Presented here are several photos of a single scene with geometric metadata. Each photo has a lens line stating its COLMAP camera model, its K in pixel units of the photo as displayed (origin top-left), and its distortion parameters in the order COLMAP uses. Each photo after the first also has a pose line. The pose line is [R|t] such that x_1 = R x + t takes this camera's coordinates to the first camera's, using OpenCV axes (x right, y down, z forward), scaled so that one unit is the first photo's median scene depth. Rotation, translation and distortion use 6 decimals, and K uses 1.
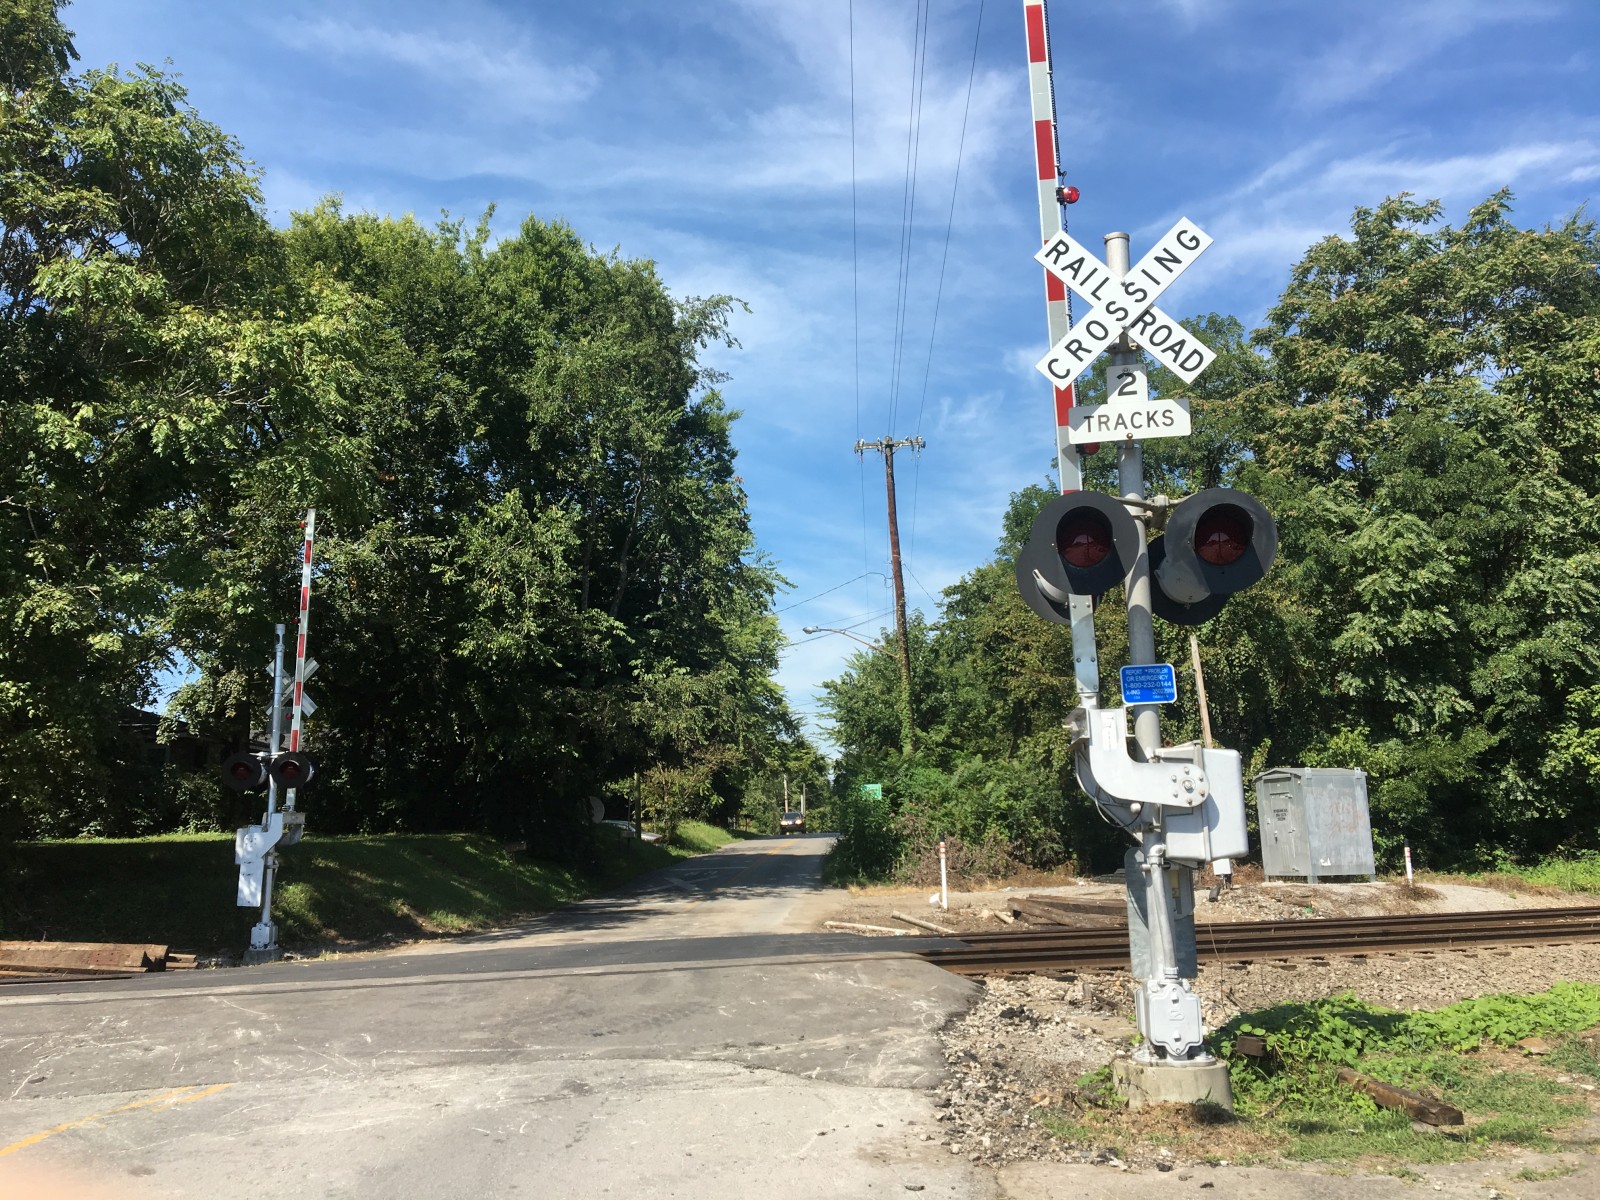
lens RADIAL K [[1360.0, 0, 803.6], [0, 1360.0, 605.7], [0, 0, 1]] dist [0.085029, -0.117975]
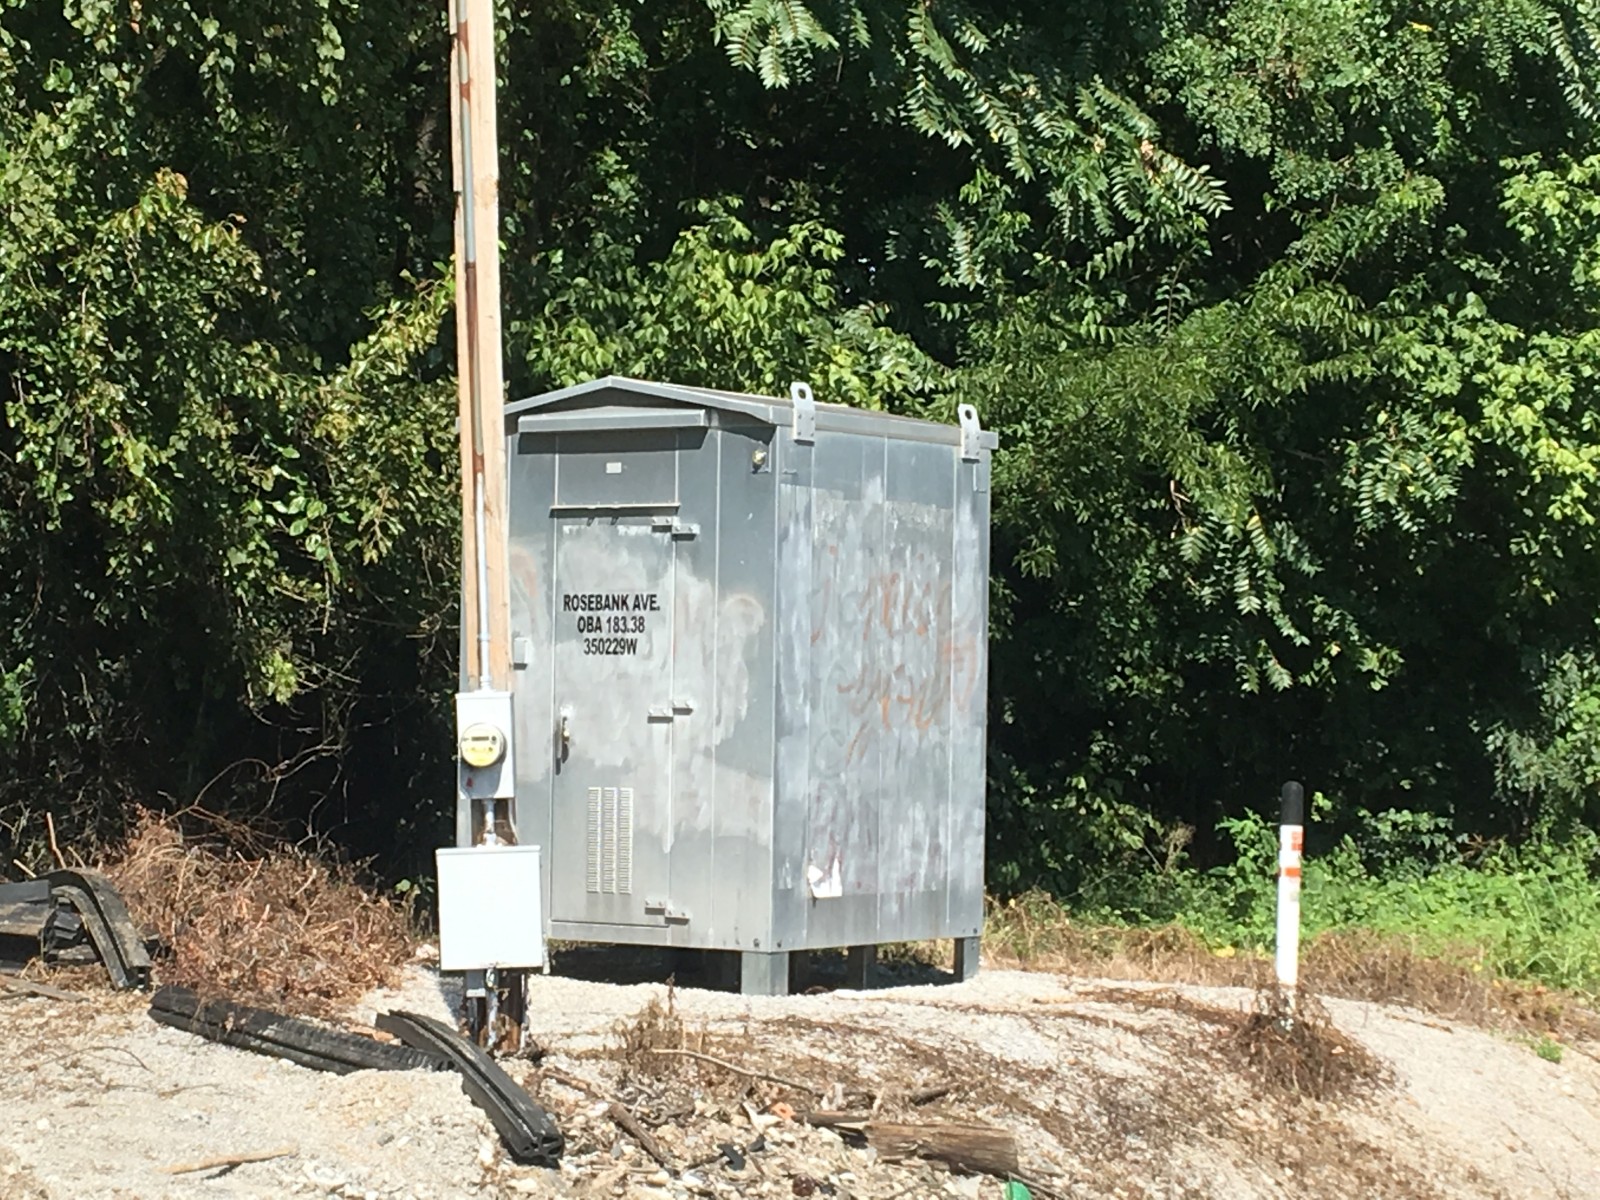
lens RADIAL K [[4067.1, 0, 801.2], [0, 4067.1, 612.3], [0, 0, 1]] dist [-0.032789, 0.000000]
pose [[0.797390, 0.048733, 0.601493, 0.053700], [-0.135908, 0.985630, 0.100315, 0.128228], [-0.587961, -0.161738, 0.792555, 0.769128]]
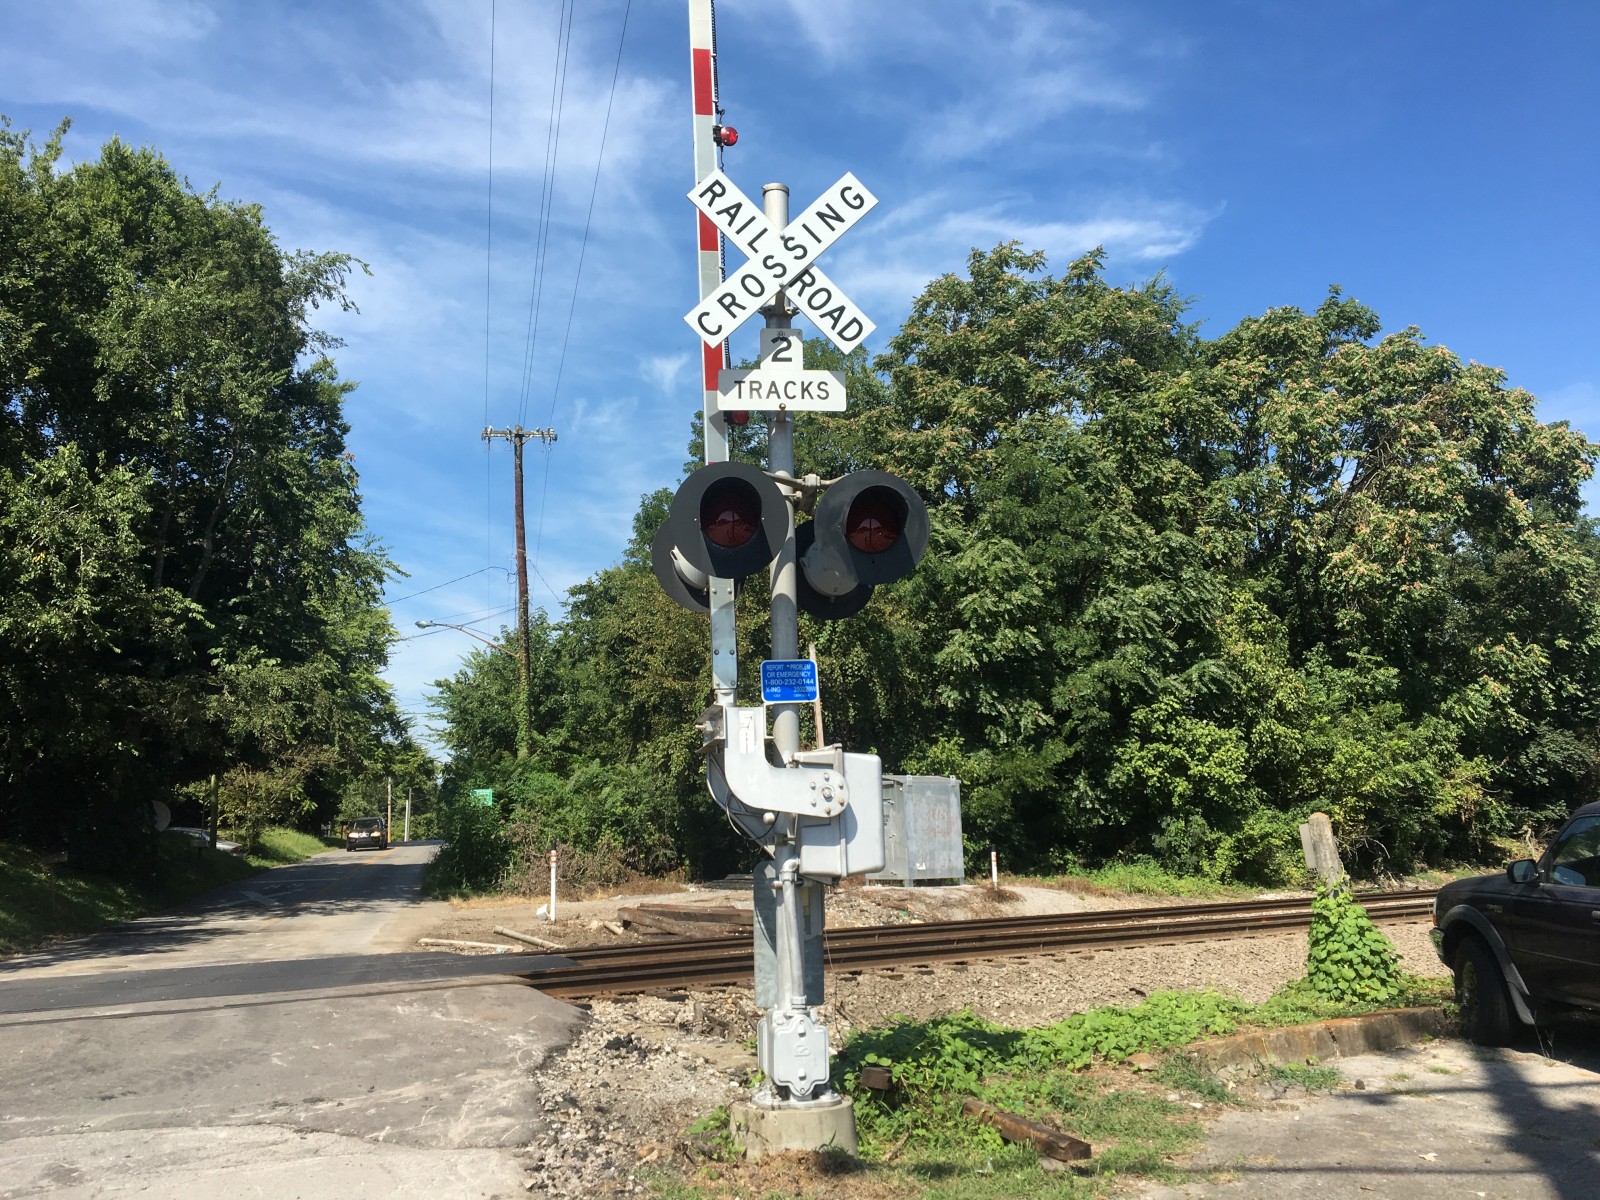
lens RADIAL K [[1360.0, 0, 780.3], [0, 1360.0, 571.9], [0, 0, 1]] dist [0.085029, -0.117975]
pose [[0.966223, 0.050891, 0.252631, 0.002590], [-0.043819, 0.998476, -0.033547, 0.002904], [-0.253953, 0.021344, 0.966981, 0.023202]]
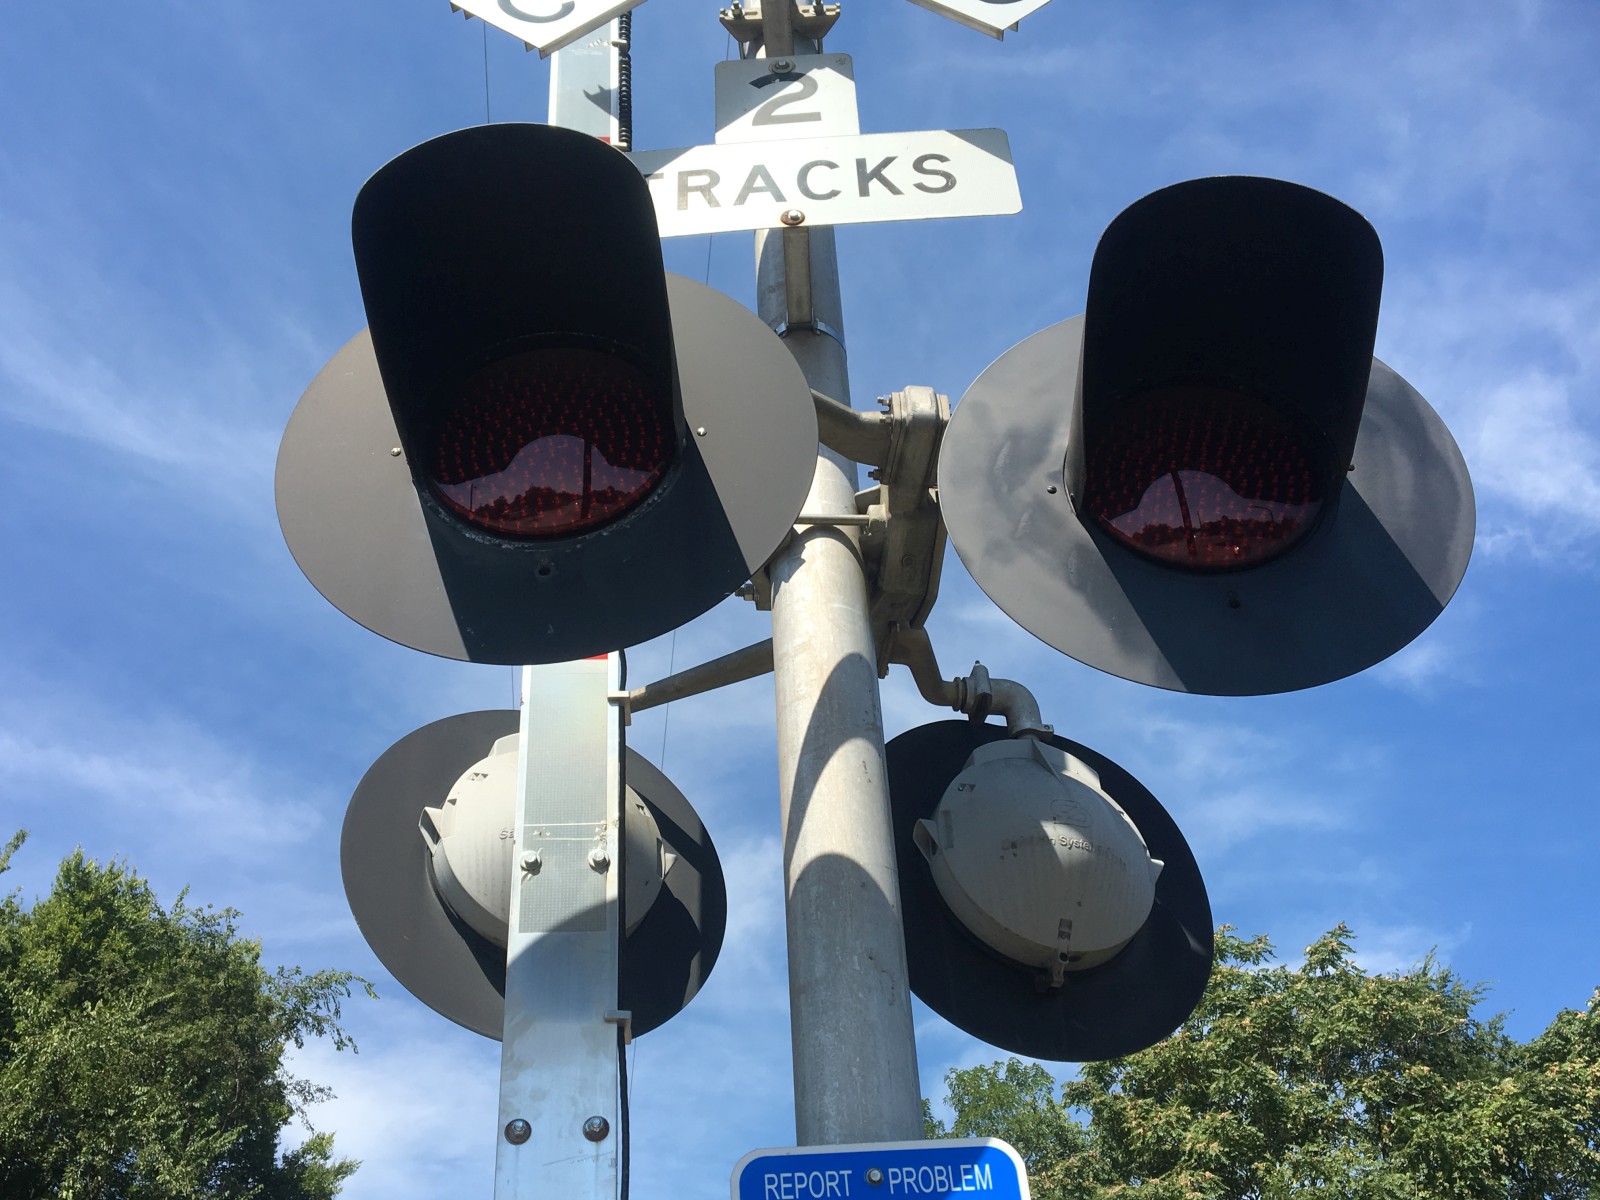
lens RADIAL K [[1632.1, 0, 791.8], [0, 1632.1, 577.2], [0, 0, 1]] dist [0.024422, 0.000000]
pose [[0.987056, 0.081275, 0.138256, 0.036526], [-0.001031, 0.865275, -0.501297, 0.015576], [-0.160373, 0.494666, 0.854158, 0.140082]]
